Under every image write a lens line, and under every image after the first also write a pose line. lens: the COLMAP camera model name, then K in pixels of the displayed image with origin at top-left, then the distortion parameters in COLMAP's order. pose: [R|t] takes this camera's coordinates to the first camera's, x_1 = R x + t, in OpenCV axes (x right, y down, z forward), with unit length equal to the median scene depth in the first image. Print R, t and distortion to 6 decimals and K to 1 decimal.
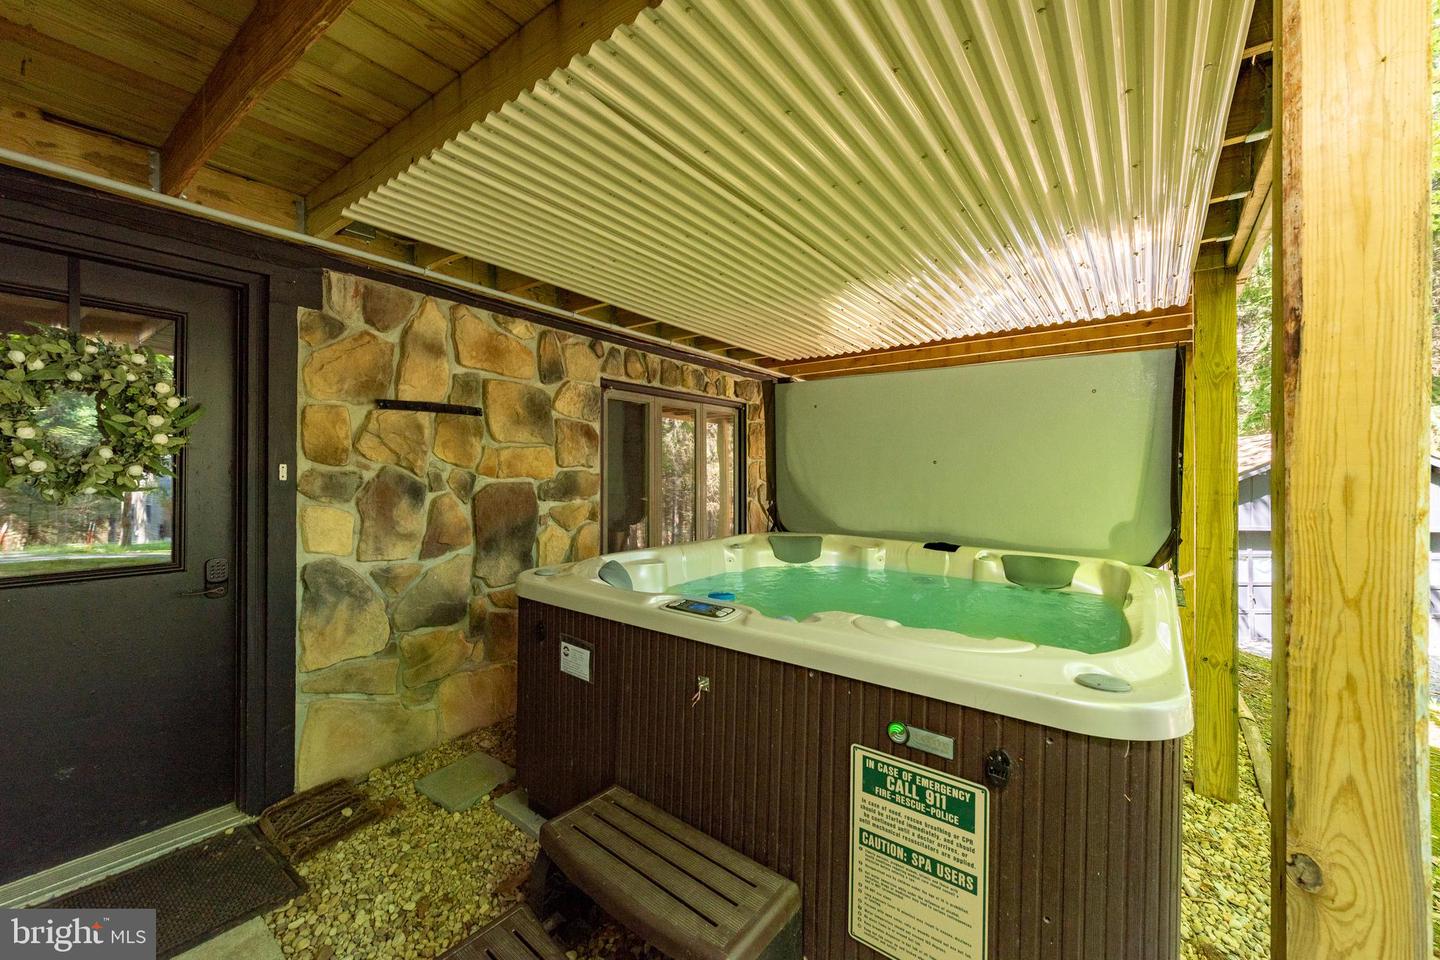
lens RADIAL K [[568.8, 0, 725.8], [0, 568.8, 476.8], [0, 0, 1]] dist [0.000868, 0.000228]
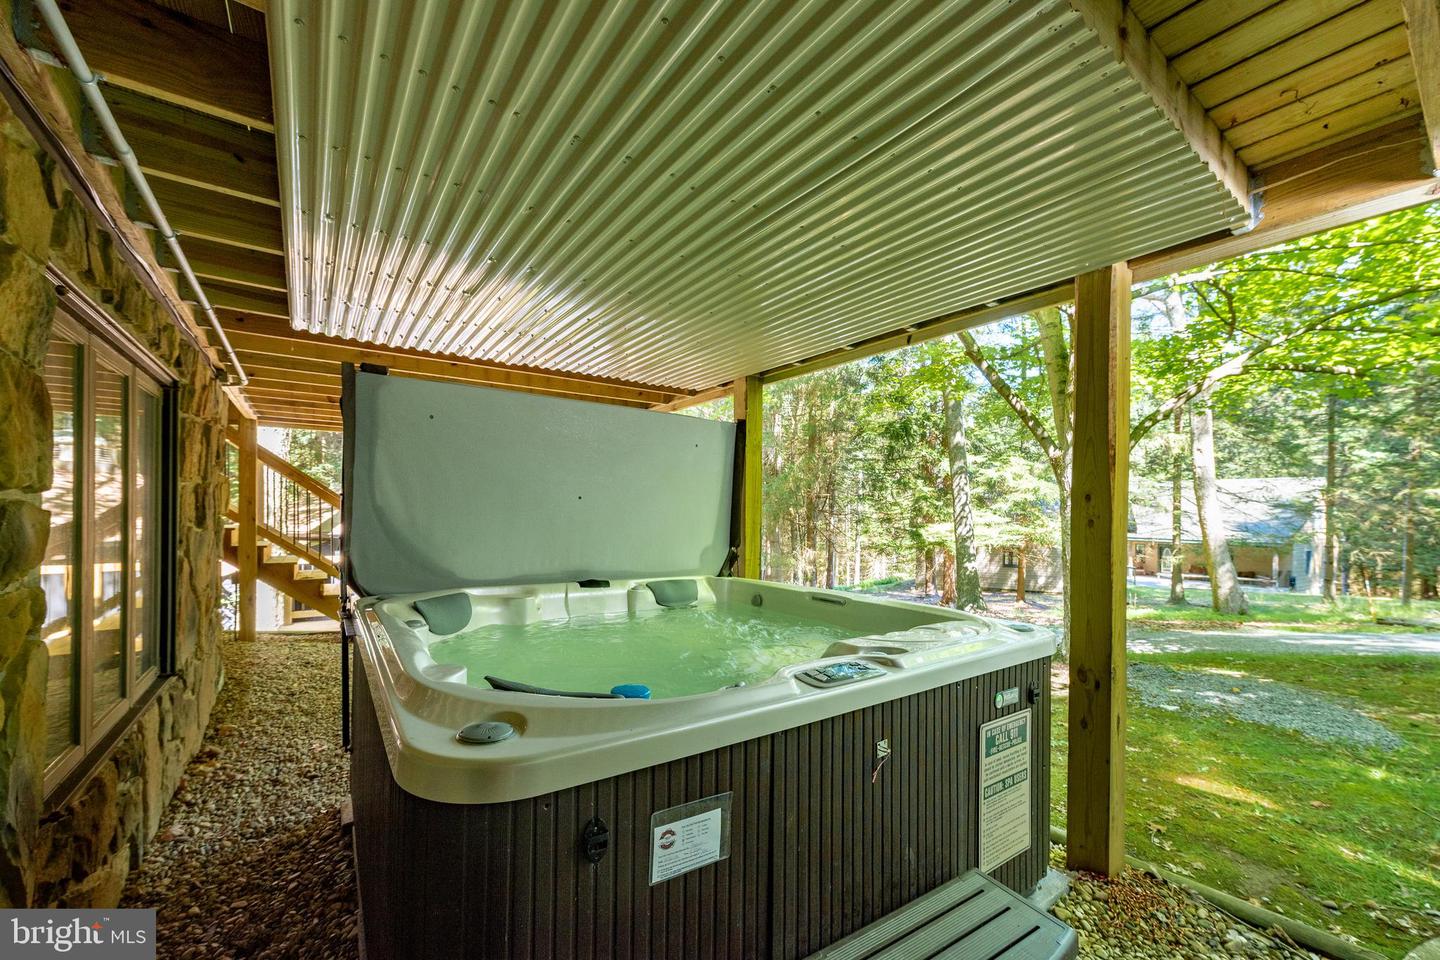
lens RADIAL K [[568.8, 0, 722.6], [0, 568.8, 513.6], [0, 0, 1]] dist [0.000868, 0.000228]
pose [[0.310955, -0.009574, 0.950376, -0.574049], [0.002139, 0.999954, 0.009374, -0.008052], [-0.950422, -0.000882, 0.310961, 0.573769]]
